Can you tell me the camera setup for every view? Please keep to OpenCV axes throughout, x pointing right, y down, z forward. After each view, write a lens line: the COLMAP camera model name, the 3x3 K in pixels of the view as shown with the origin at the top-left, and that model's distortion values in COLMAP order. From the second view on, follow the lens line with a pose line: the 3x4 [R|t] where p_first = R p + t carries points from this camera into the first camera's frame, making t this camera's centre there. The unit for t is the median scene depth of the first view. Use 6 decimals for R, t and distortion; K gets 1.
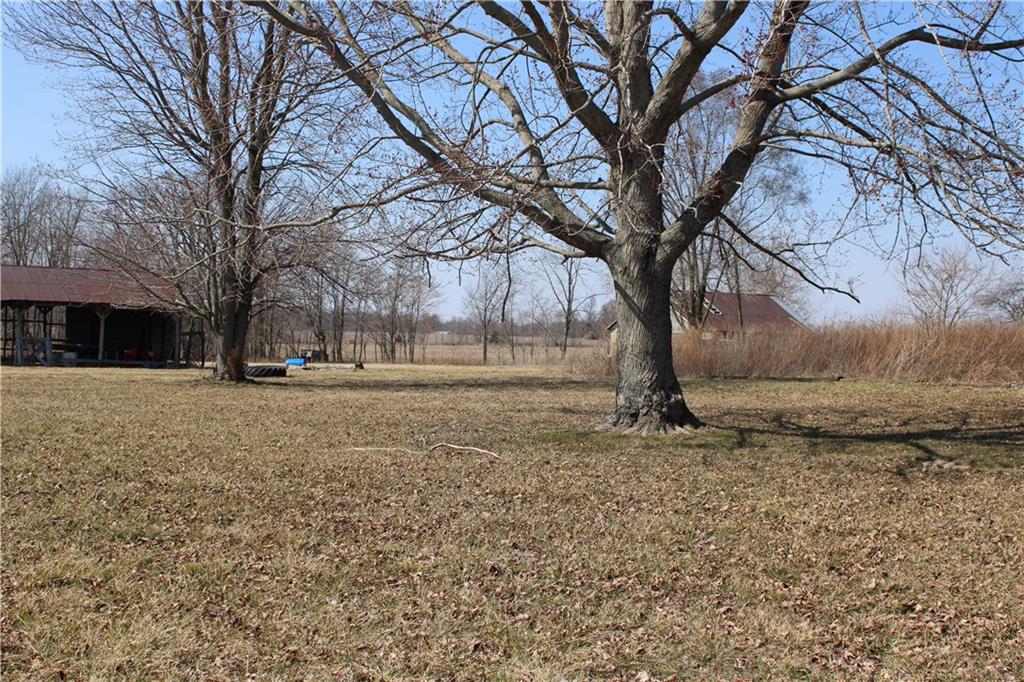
lens RADIAL K [[1371.3, 0, 511.3], [0, 1371.3, 340.0], [0, 0, 1]] dist [0.030537, 0.000000]
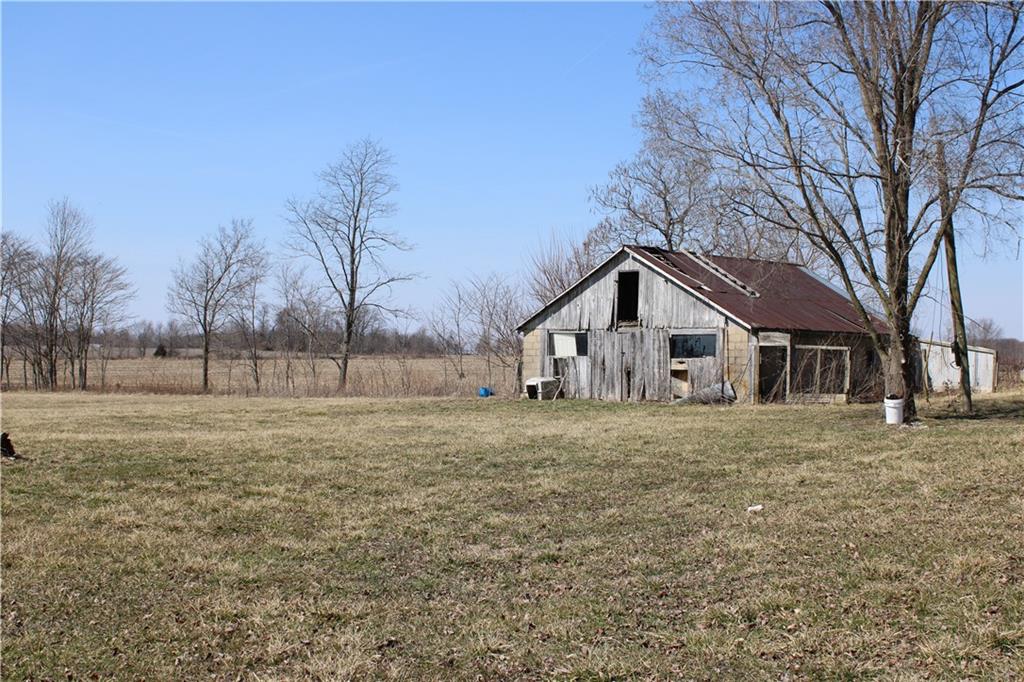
lens RADIAL K [[1371.3, 0, 510.3], [0, 1371.3, 340.1], [0, 0, 1]] dist [0.030537, 0.000000]
pose [[0.971778, -0.010776, 0.235652, -0.030026], [0.012589, 0.999902, -0.006189, -0.000502], [-0.235562, 0.008981, 0.971818, 0.323680]]
